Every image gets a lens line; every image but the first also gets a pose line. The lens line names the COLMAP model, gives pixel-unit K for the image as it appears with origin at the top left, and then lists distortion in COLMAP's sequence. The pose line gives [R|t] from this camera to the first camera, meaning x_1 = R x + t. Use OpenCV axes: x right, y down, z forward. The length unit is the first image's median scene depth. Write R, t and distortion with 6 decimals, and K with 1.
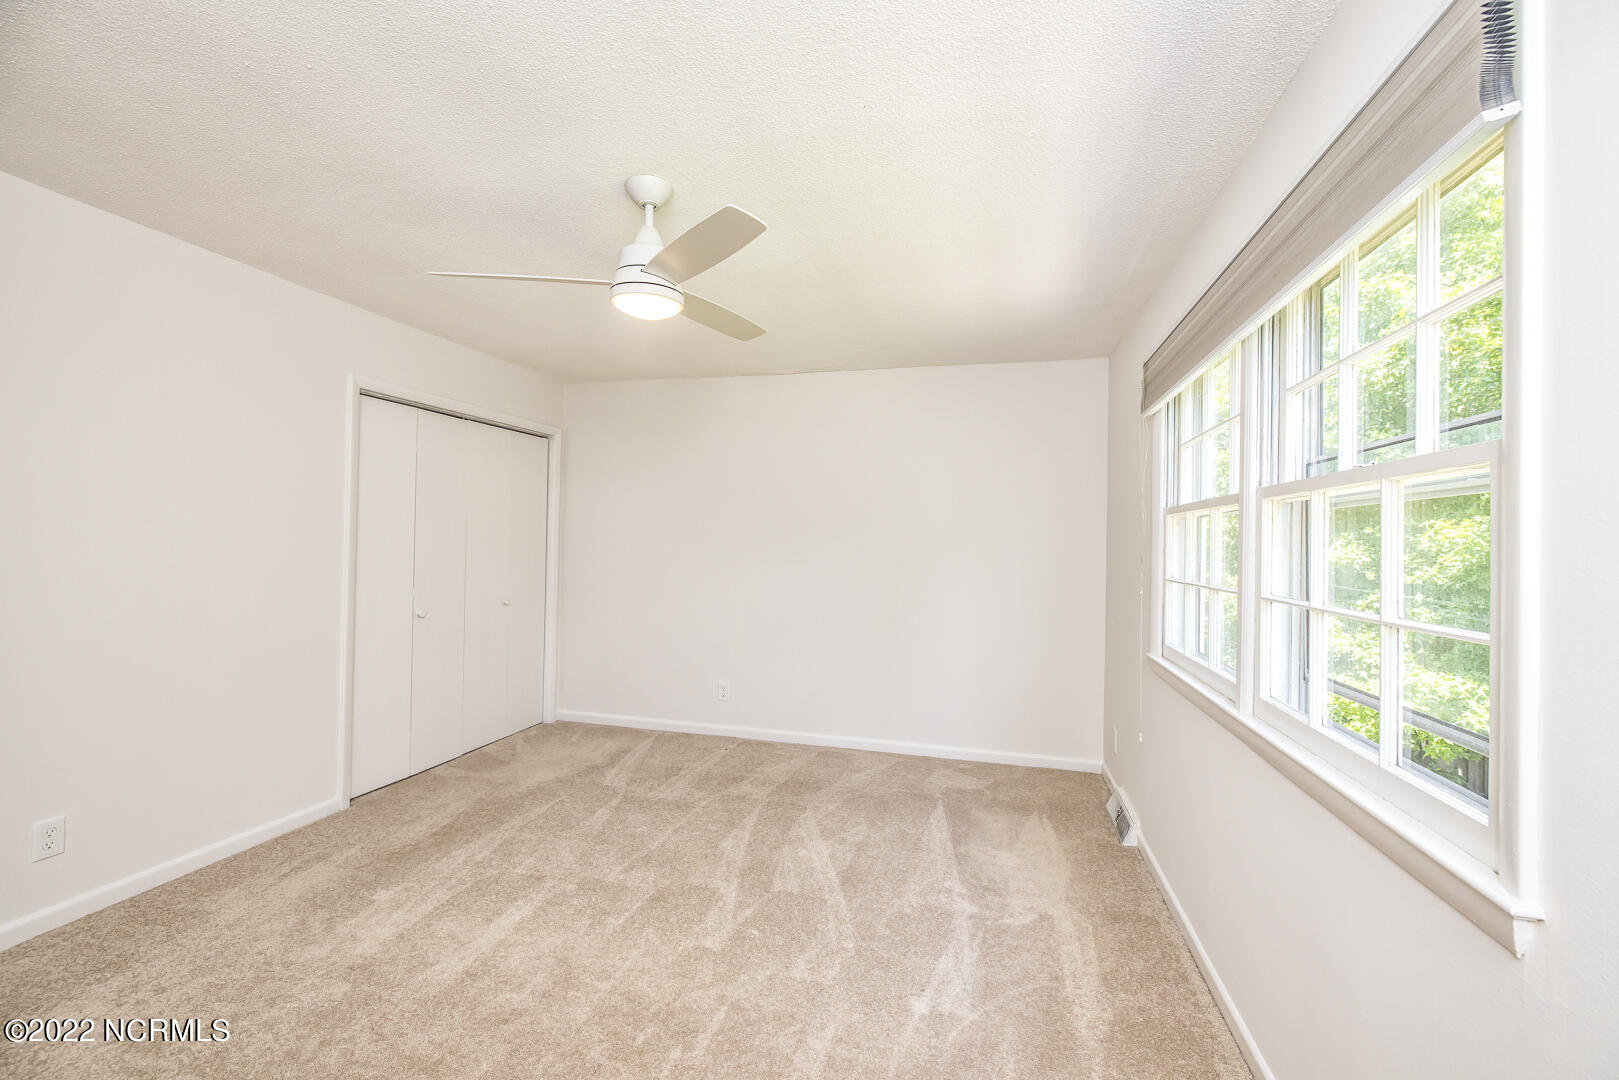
lens RADIAL K [[675.3, 0, 813.7], [0, 675.3, 533.7], [0, 0, 1]] dist [-0.000344, 0.000169]
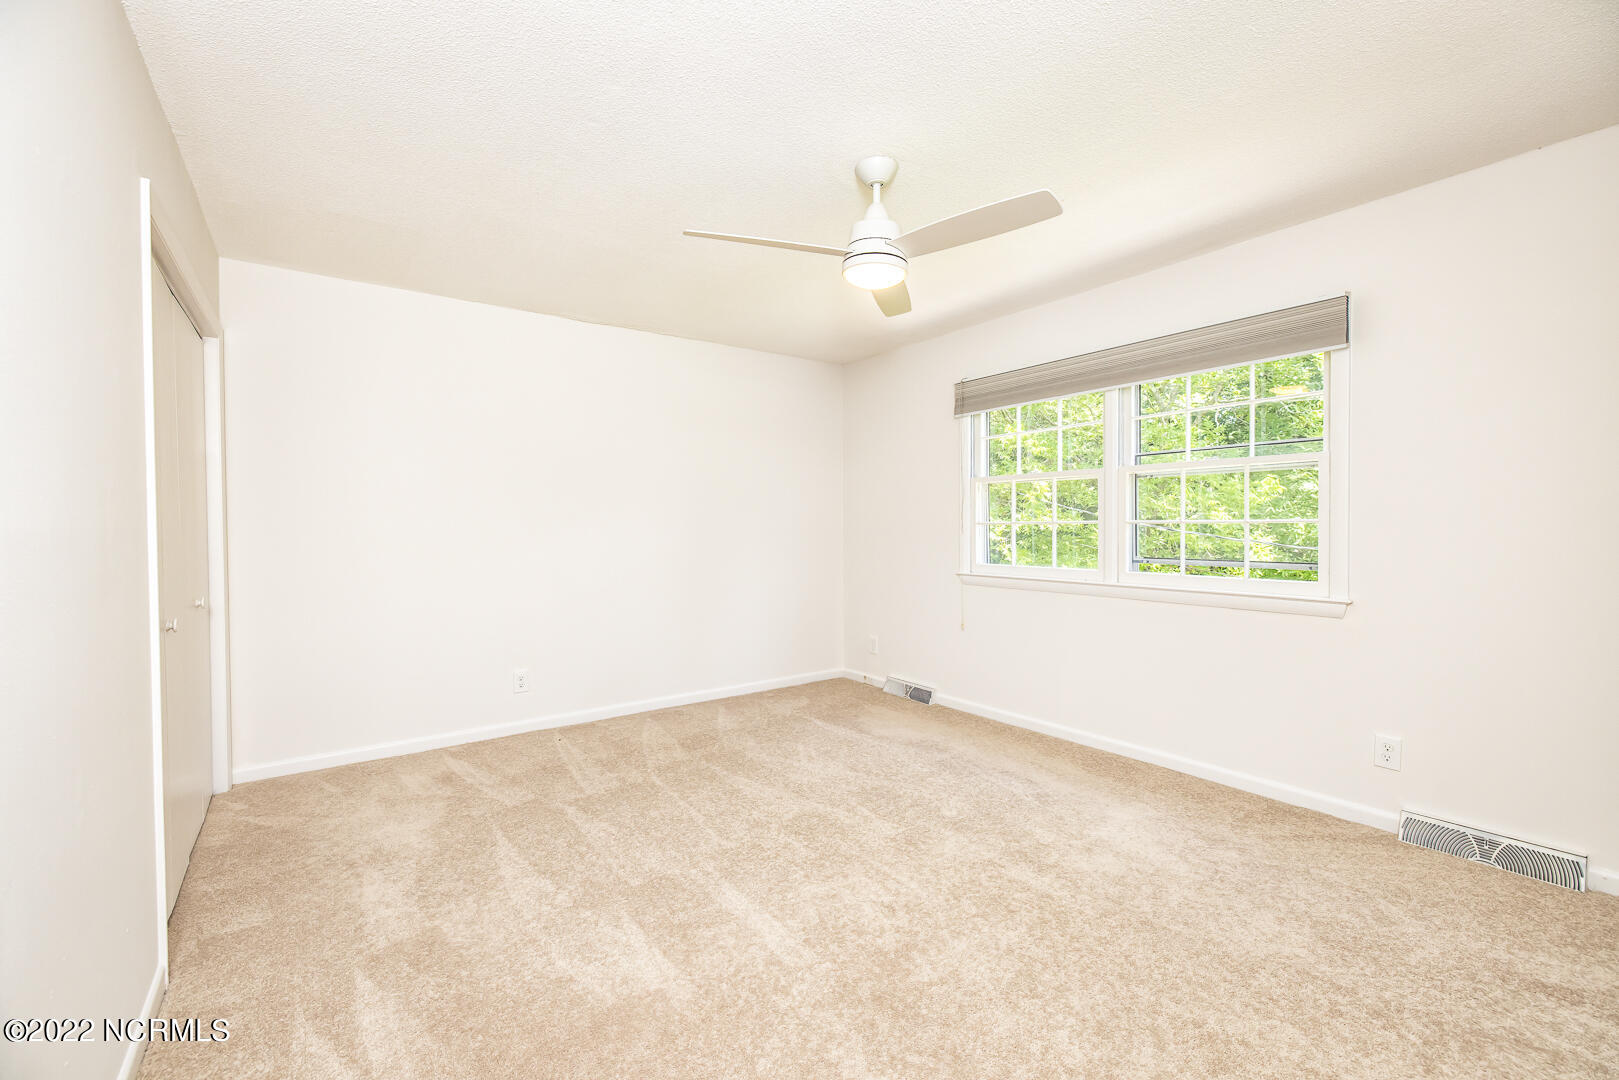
lens RADIAL K [[675.3, 0, 813.7], [0, 675.3, 533.7], [0, 0, 1]] dist [-0.000344, 0.000169]
pose [[0.621490, -0.030010, 0.782847, -0.730912], [0.002709, 0.999342, 0.036159, 0.022832], [-0.783418, -0.020352, 0.621162, 0.238546]]
